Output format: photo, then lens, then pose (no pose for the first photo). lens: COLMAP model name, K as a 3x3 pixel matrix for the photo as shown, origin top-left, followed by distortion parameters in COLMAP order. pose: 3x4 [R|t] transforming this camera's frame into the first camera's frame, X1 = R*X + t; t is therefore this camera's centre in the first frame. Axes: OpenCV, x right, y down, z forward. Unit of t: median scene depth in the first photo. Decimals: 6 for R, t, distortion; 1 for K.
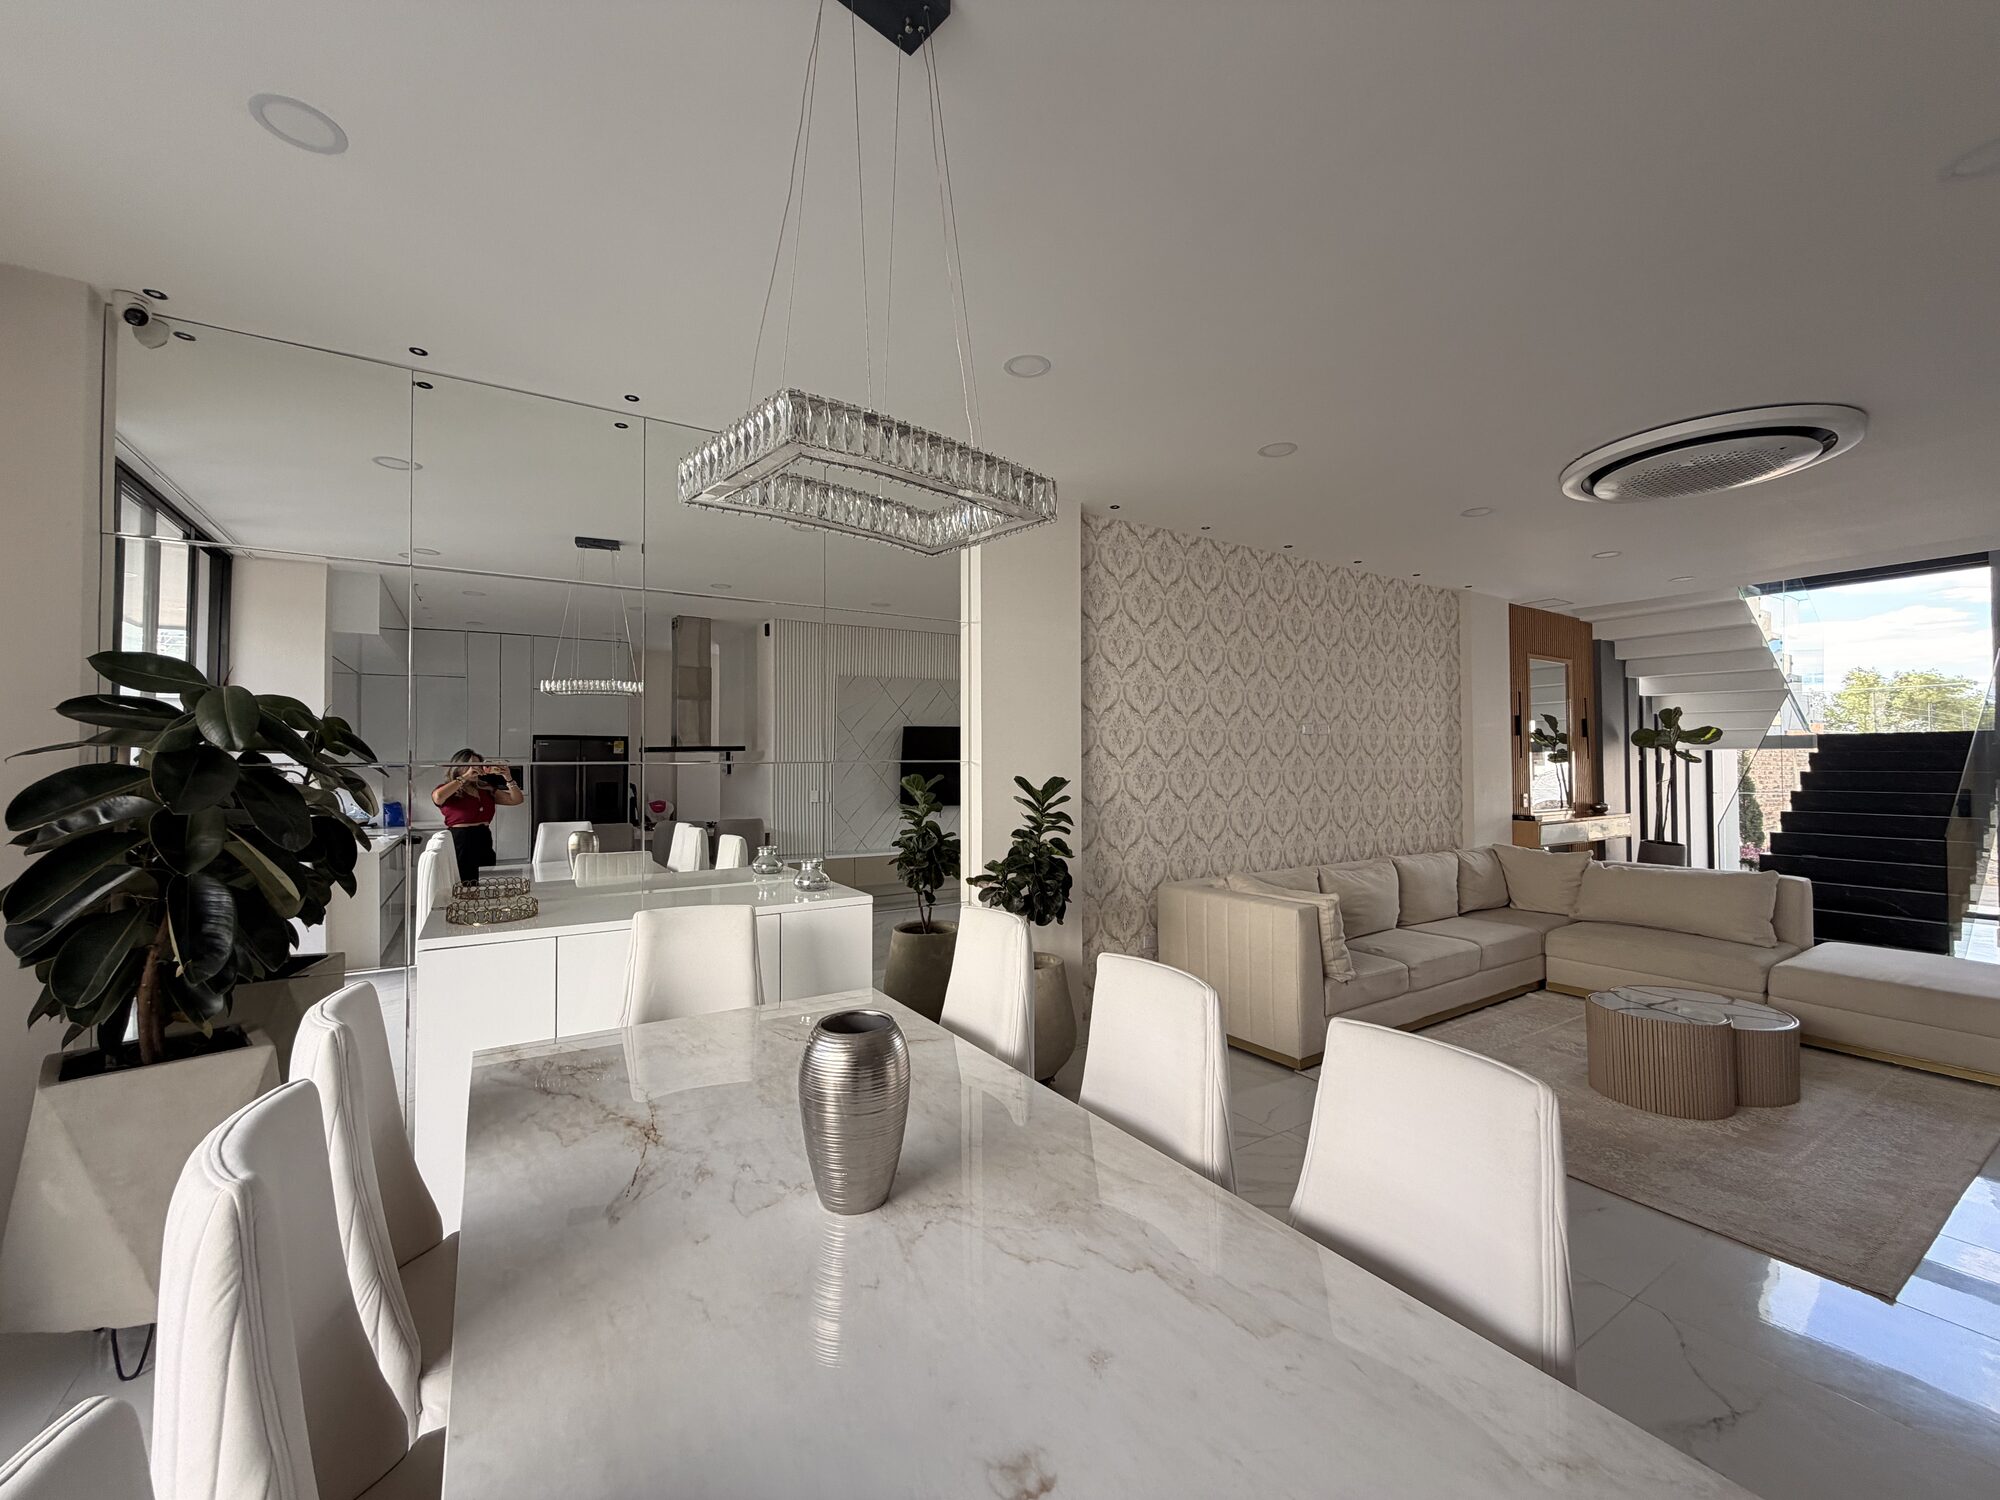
lens RADIAL K [[794.8, 0, 990.7], [0, 794.8, 748.1], [0, 0, 1]] dist [-0.000476, 0.000155]
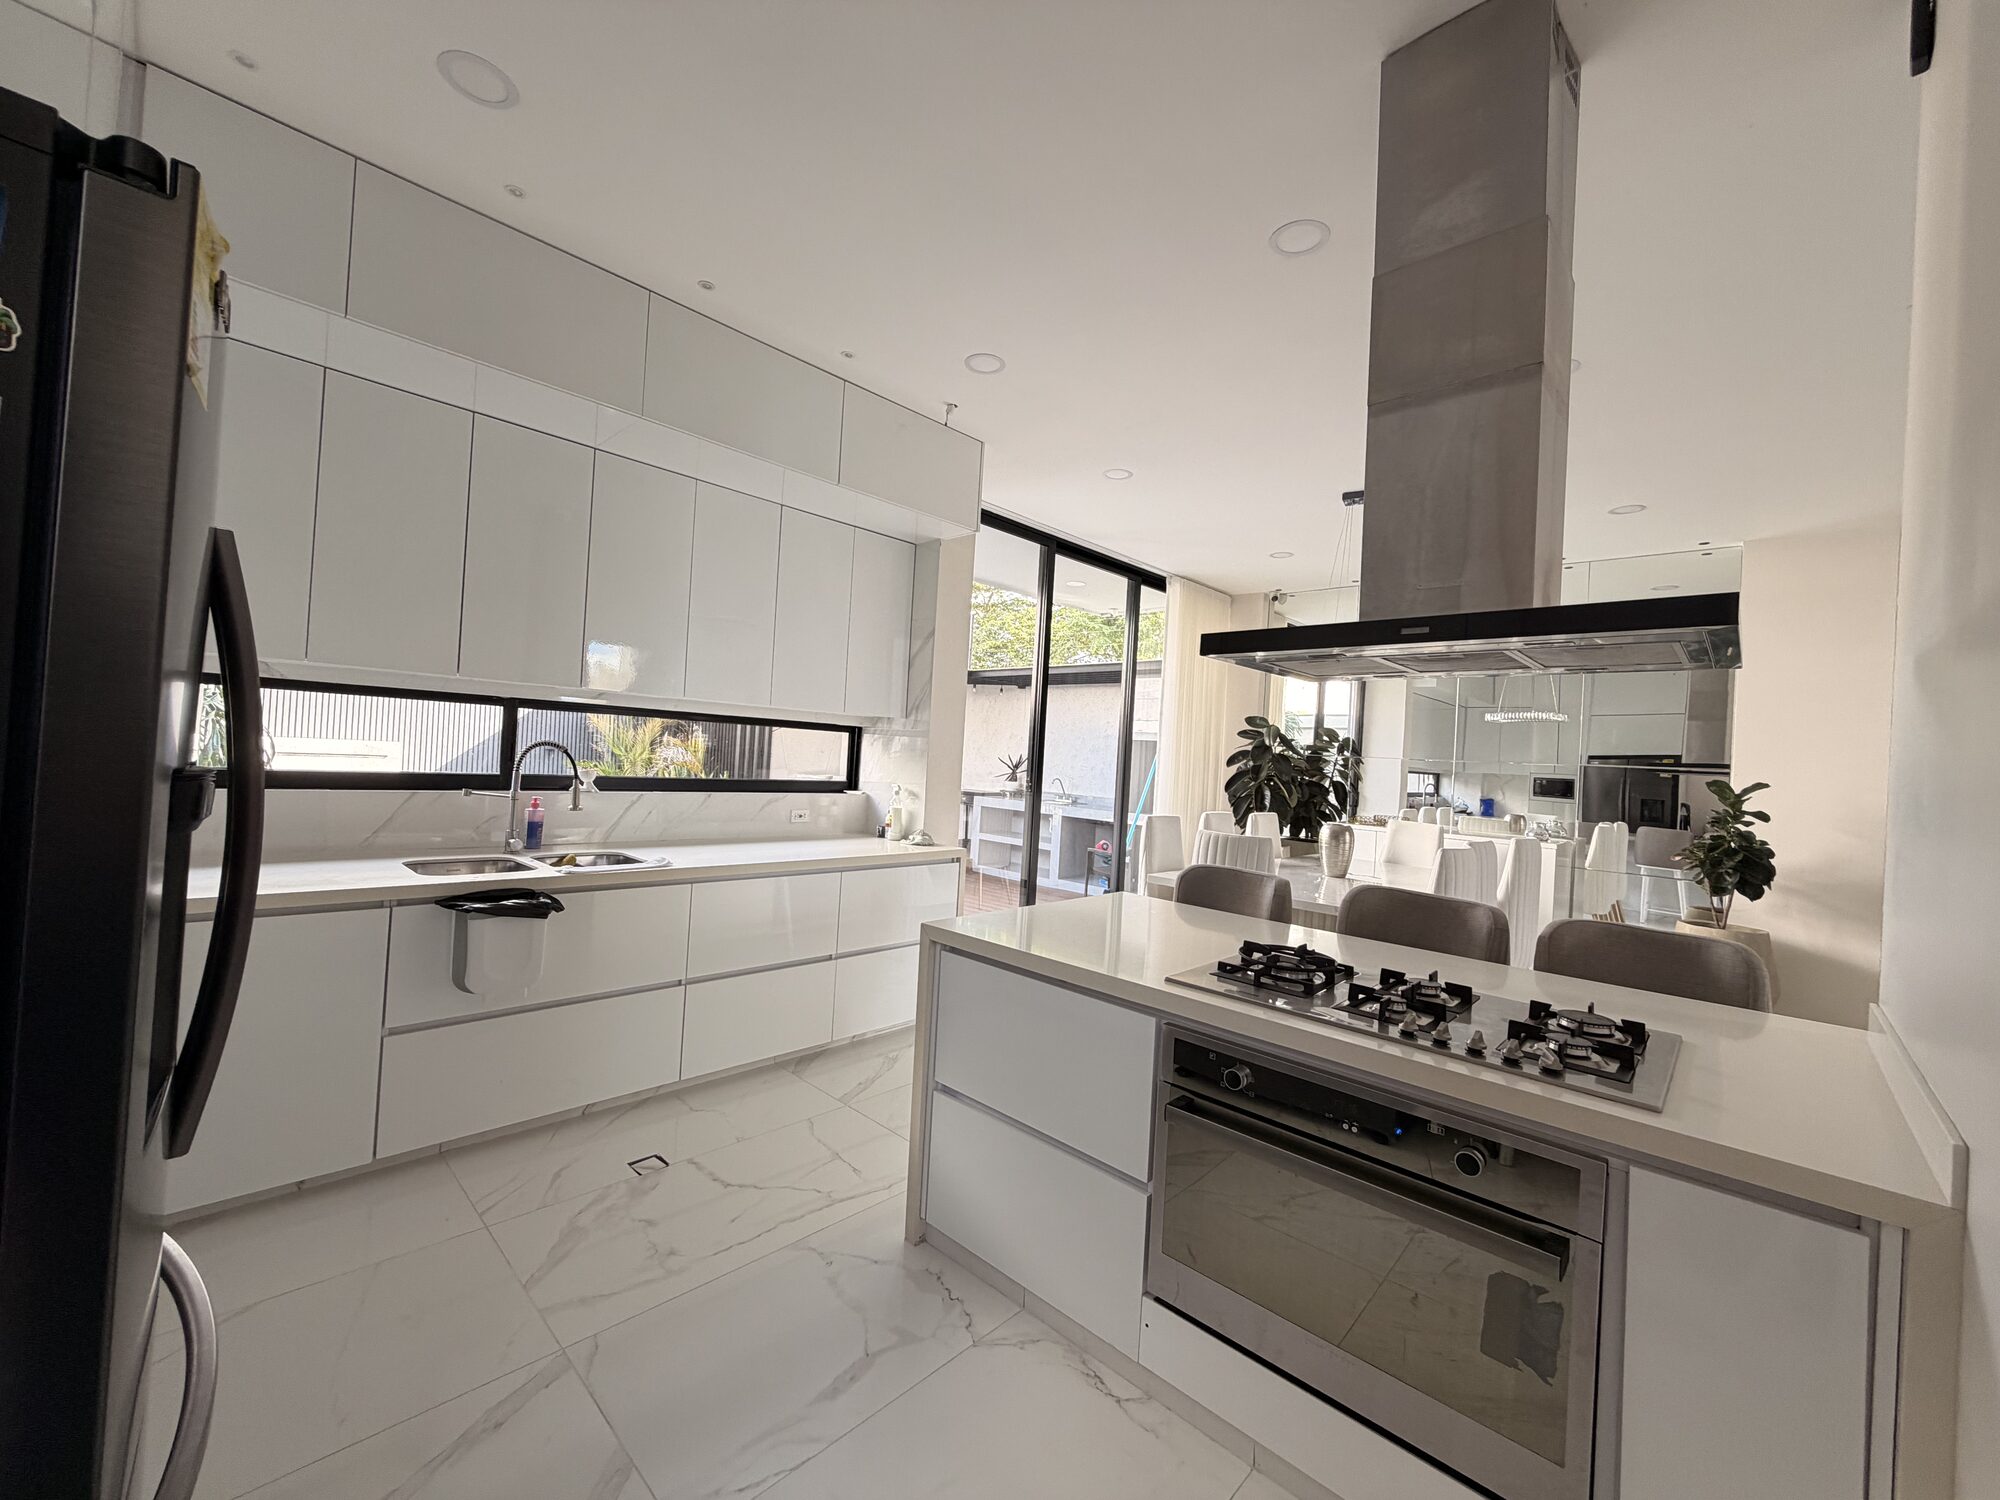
lens RADIAL K [[794.8, 0, 999.5], [0, 794.8, 740.8], [0, 0, 1]] dist [-0.000476, 0.000155]
pose [[0.241082, -0.001078, -0.970504, 0.848335], [-0.037096, 0.999258, -0.010325, 0.024525], [0.969796, 0.038492, 0.240863, -0.370833]]
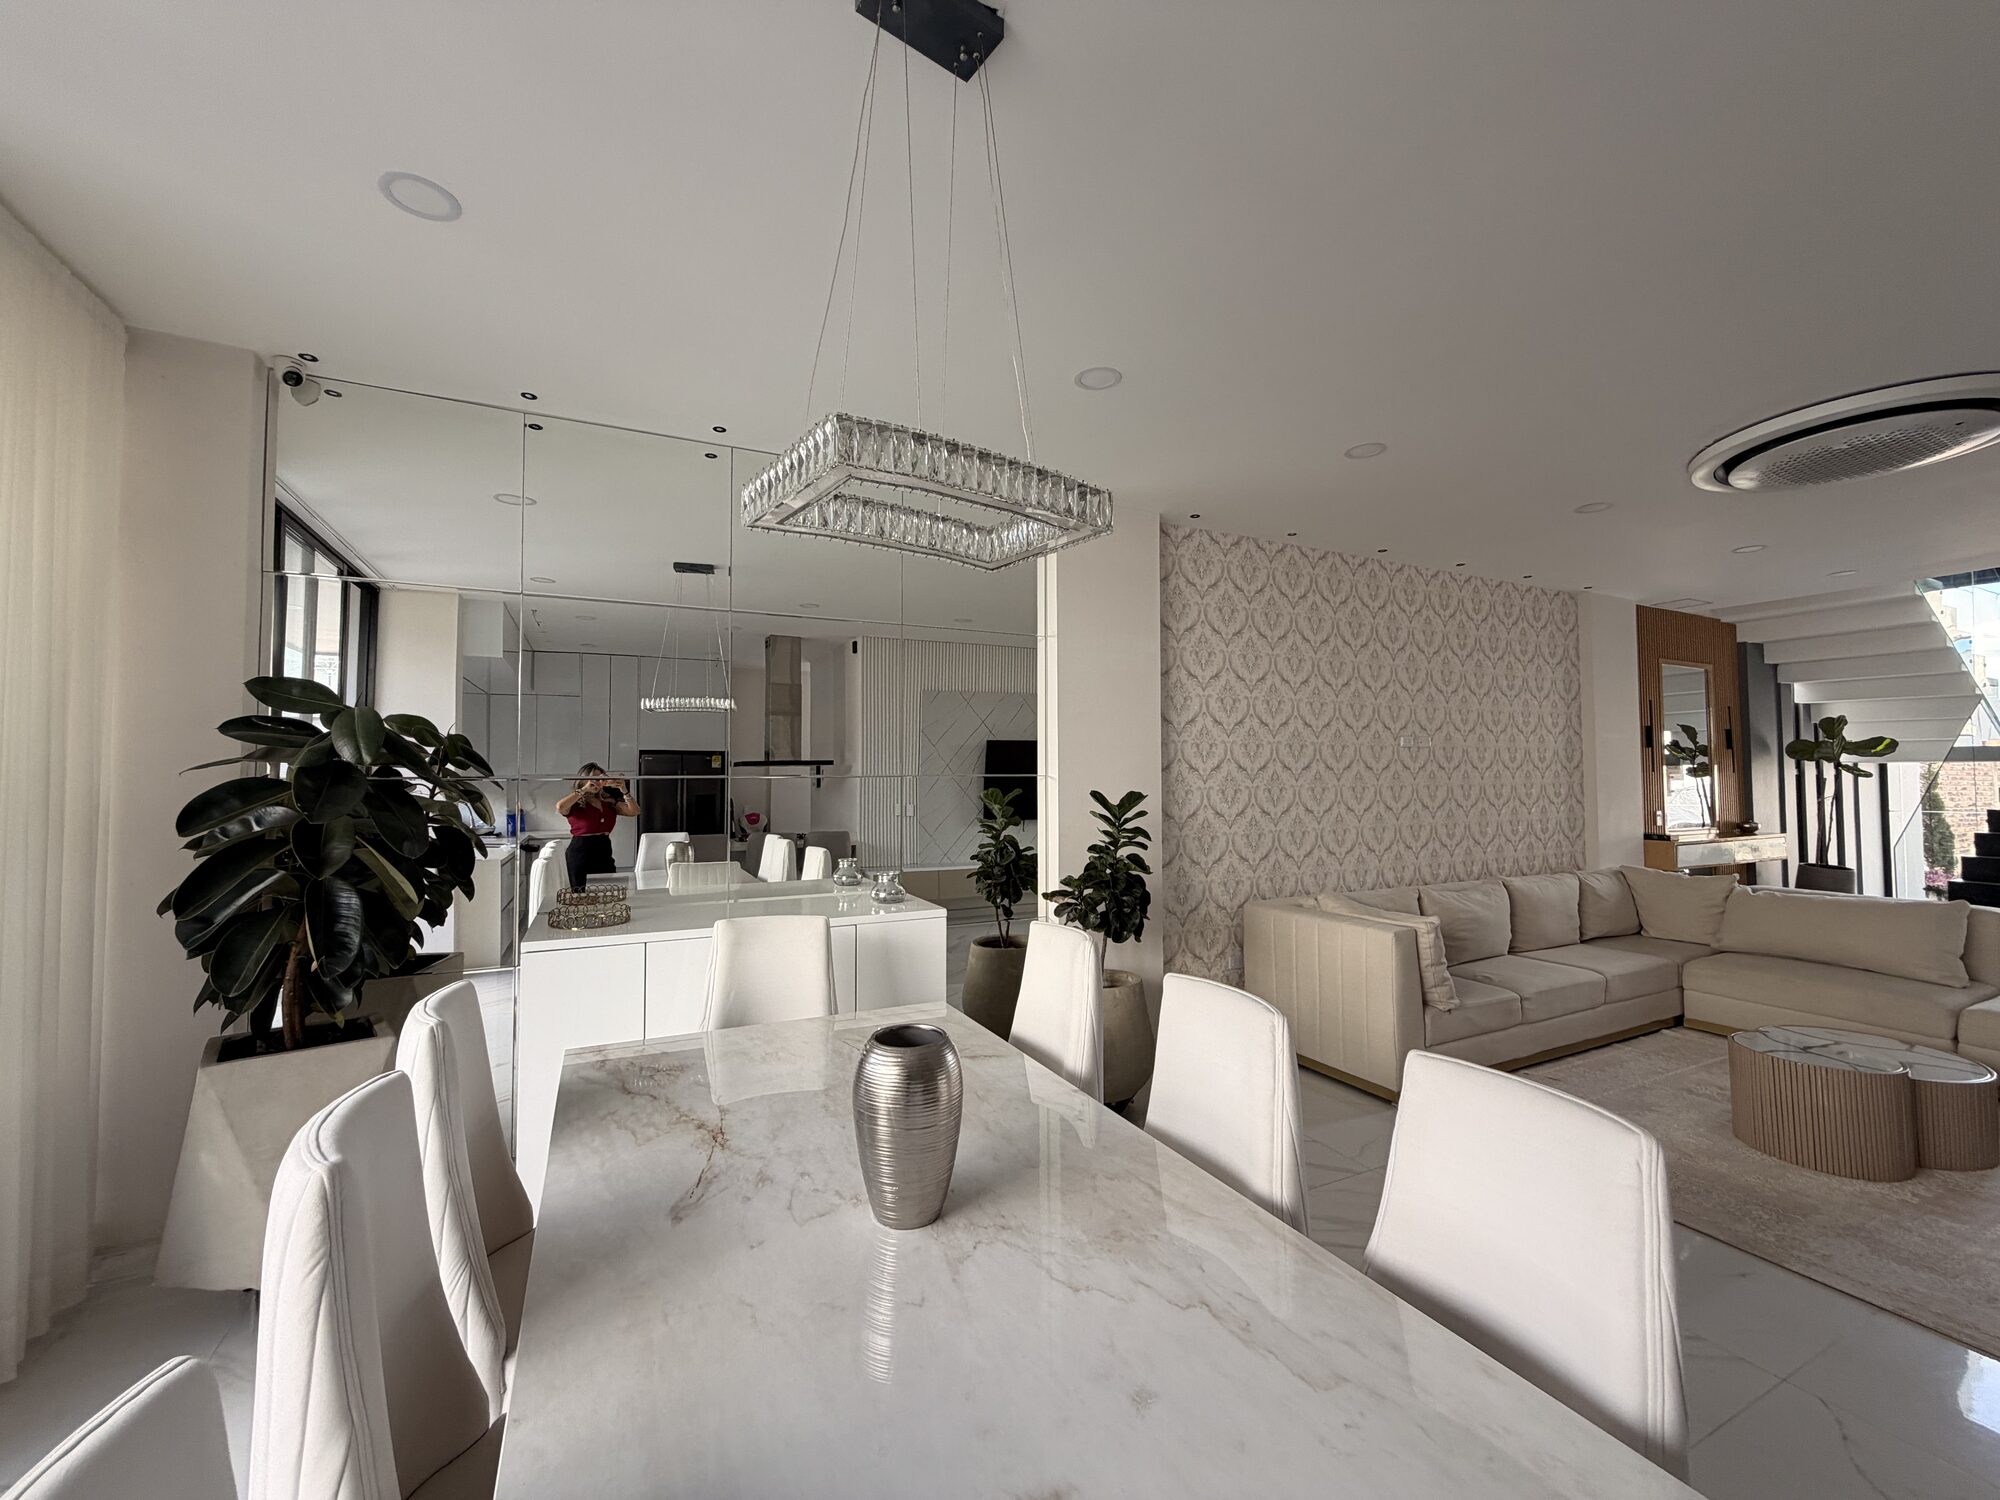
lens RADIAL K [[794.8, 0, 991.3], [0, 794.8, 747.9], [0, 0, 1]] dist [-0.000476, 0.000155]
pose [[0.993837, -0.003185, -0.110810, 0.014382], [0.001226, 0.999842, -0.017745, -0.000283], [0.110849, 0.017500, 0.993683, 0.002503]]
